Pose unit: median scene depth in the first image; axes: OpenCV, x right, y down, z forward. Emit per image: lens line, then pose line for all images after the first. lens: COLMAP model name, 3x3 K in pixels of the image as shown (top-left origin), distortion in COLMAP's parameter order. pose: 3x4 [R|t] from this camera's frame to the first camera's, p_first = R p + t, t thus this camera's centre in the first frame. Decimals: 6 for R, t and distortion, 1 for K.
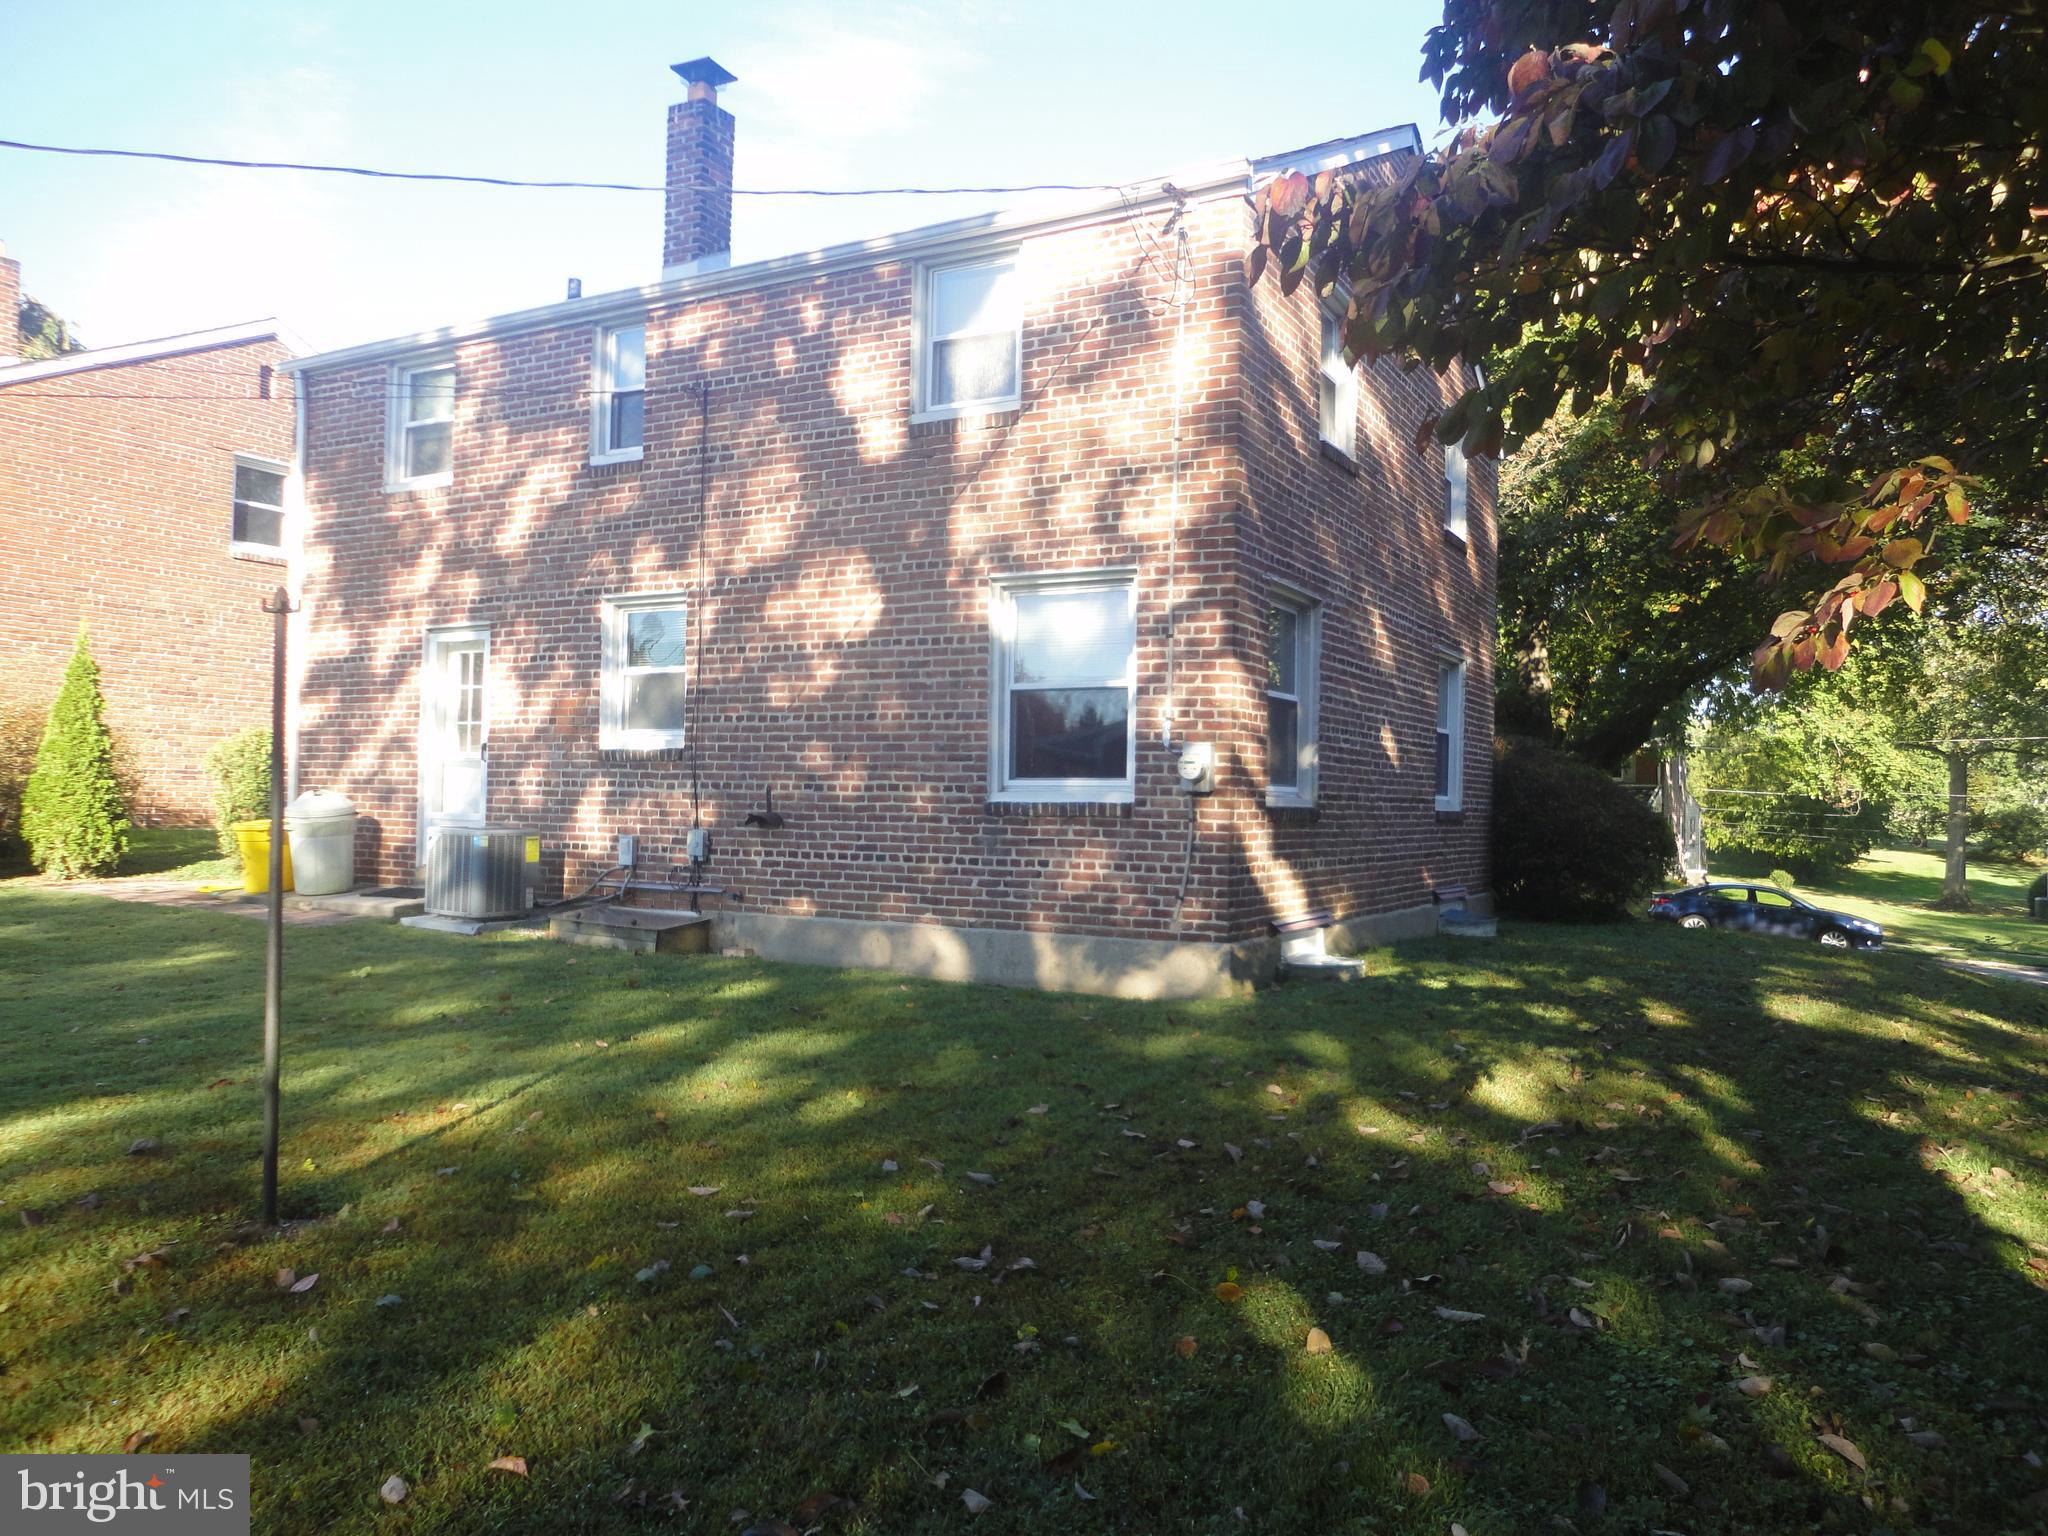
lens RADIAL K [[1490.5, 0, 1024.0], [0, 1490.5, 768.0], [0, 0, 1]] dist [0.004364, 0.002114]
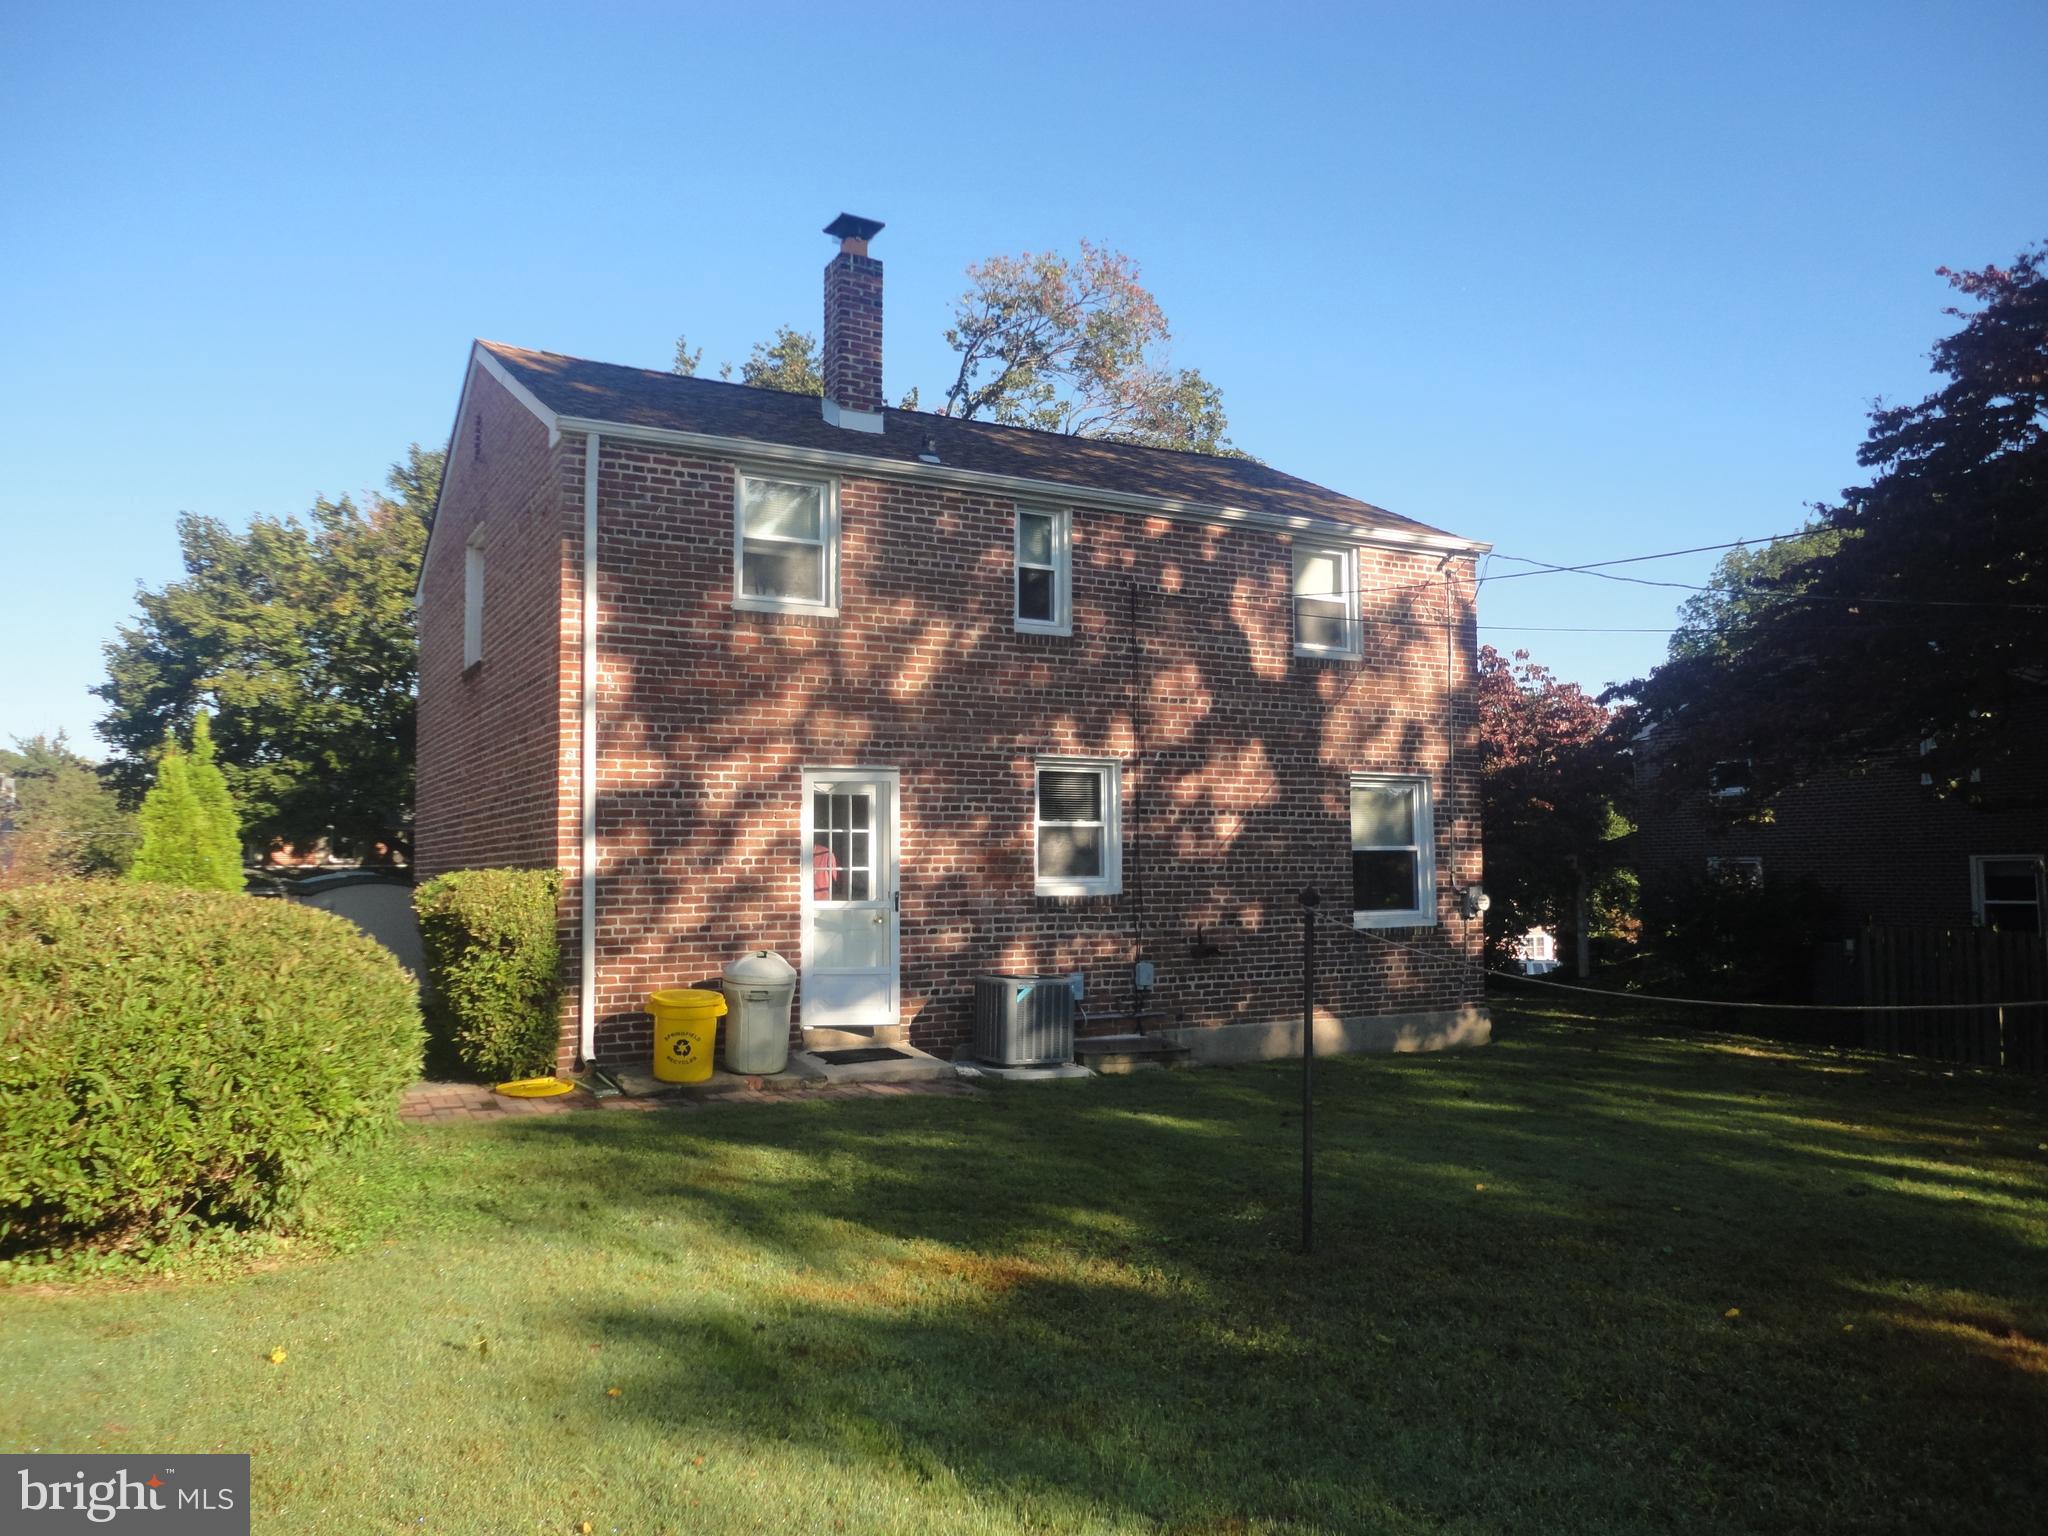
lens RADIAL K [[1490.5, 0, 1024.0], [0, 1490.5, 768.0], [0, 0, 1]] dist [0.004364, 0.002114]
pose [[0.518811, 0.036436, 0.854112, -1.307761], [-0.007343, 0.999244, -0.038166, -0.068744], [-0.854858, 0.013529, 0.518686, 0.475137]]
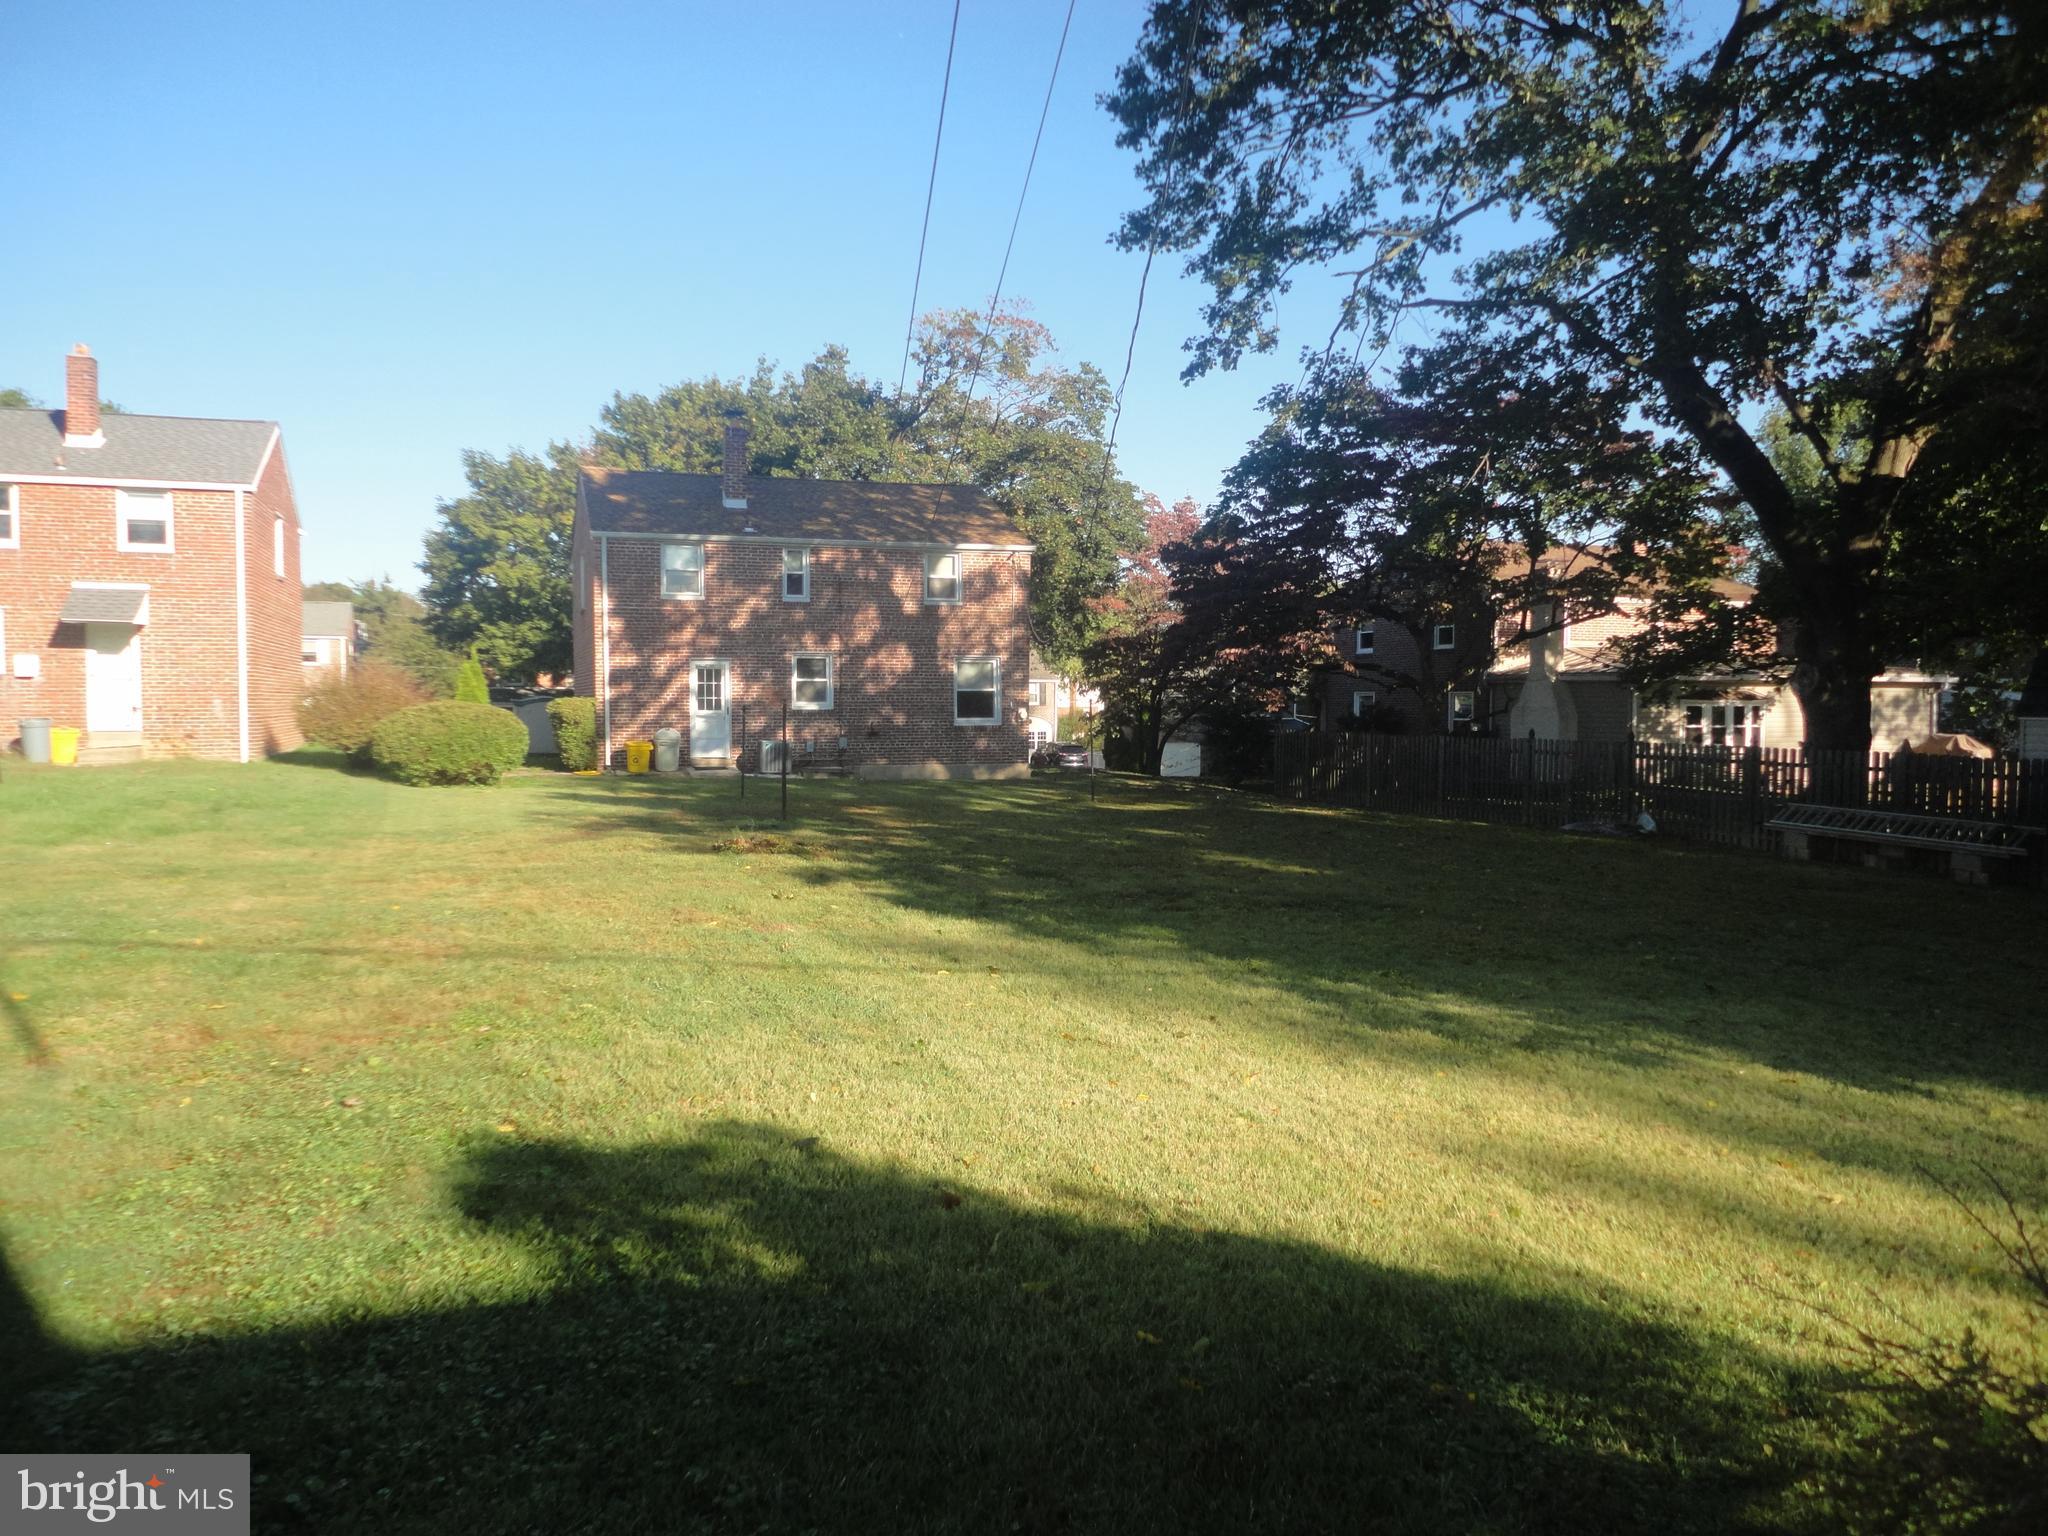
lens RADIAL K [[1490.5, 0, 1024.0], [0, 1490.5, 768.0], [0, 0, 1]] dist [0.004364, 0.002114]
pose [[0.653111, -0.056107, 0.755181, -2.186941], [-0.010061, 0.996520, 0.082740, -0.142377], [-0.757195, -0.061636, 0.650274, -1.136885]]
